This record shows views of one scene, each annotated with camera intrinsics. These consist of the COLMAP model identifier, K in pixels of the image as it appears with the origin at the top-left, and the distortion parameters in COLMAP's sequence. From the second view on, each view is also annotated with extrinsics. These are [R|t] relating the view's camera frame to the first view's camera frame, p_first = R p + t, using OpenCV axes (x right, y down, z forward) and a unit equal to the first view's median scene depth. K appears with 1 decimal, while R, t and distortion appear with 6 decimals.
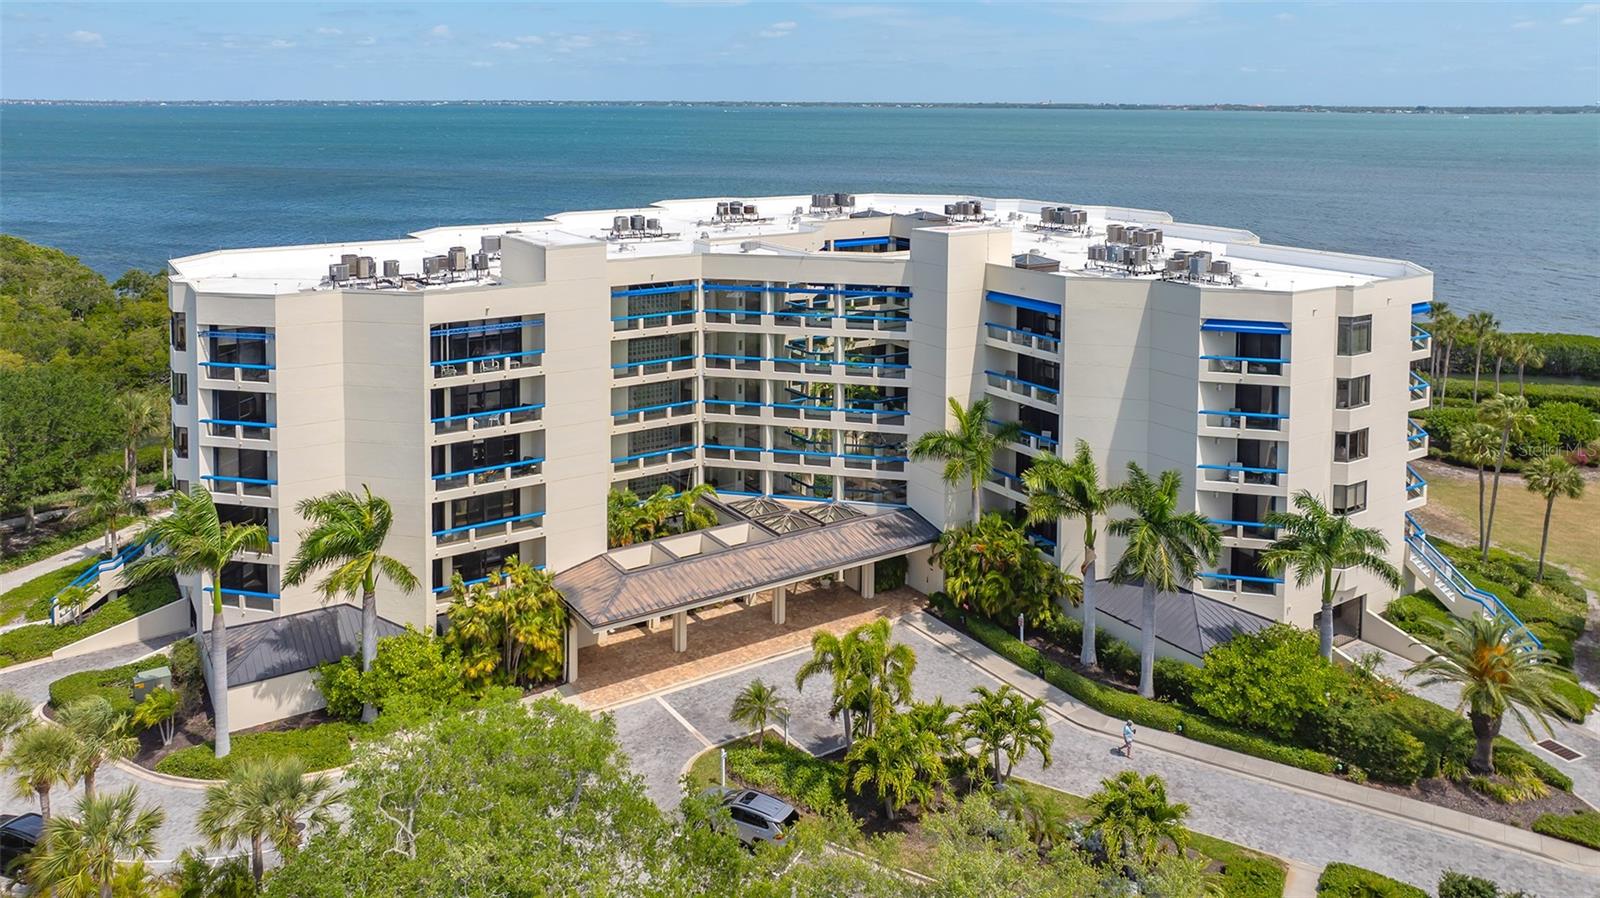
lens RADIAL K [[1180.4, 0, 797.4], [0, 1180.4, 254.5], [0, 0, 1]] dist [-0.001909, -0.006771]
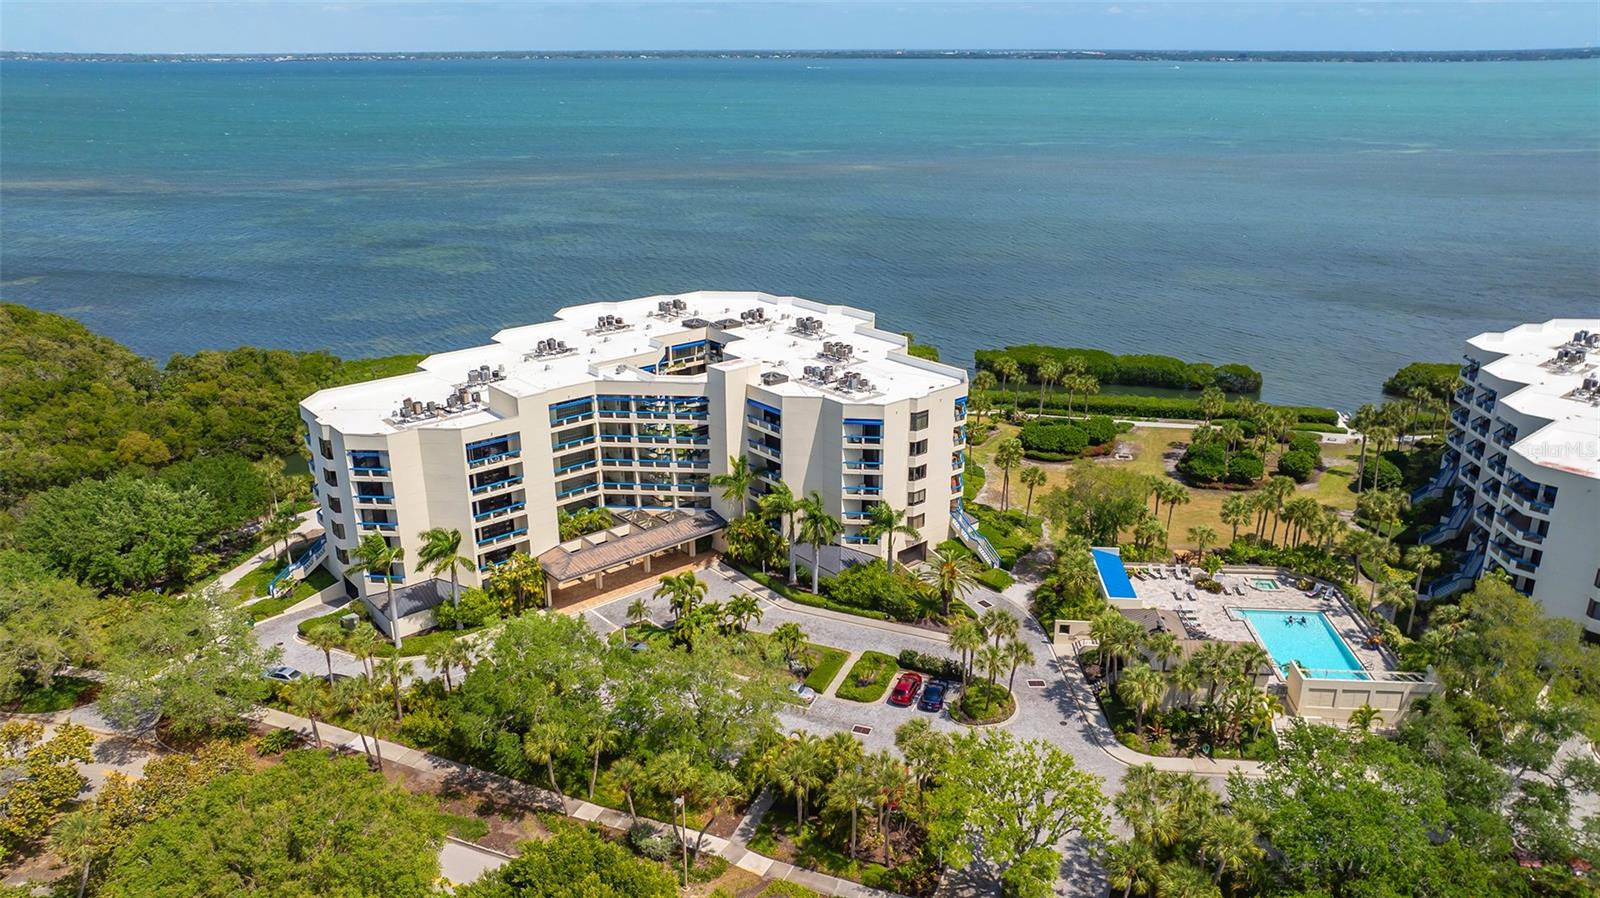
lens RADIAL K [[1126.8, 0, 802.2], [0, 1126.8, 416.0], [0, 0, 1]] dist [0.000723, -0.001875]
pose [[0.992354, -0.052064, 0.111905, 0.047666], [0.030720, 0.982331, 0.184615, -0.313521], [-0.119539, -0.179766, 0.976419, -0.912509]]
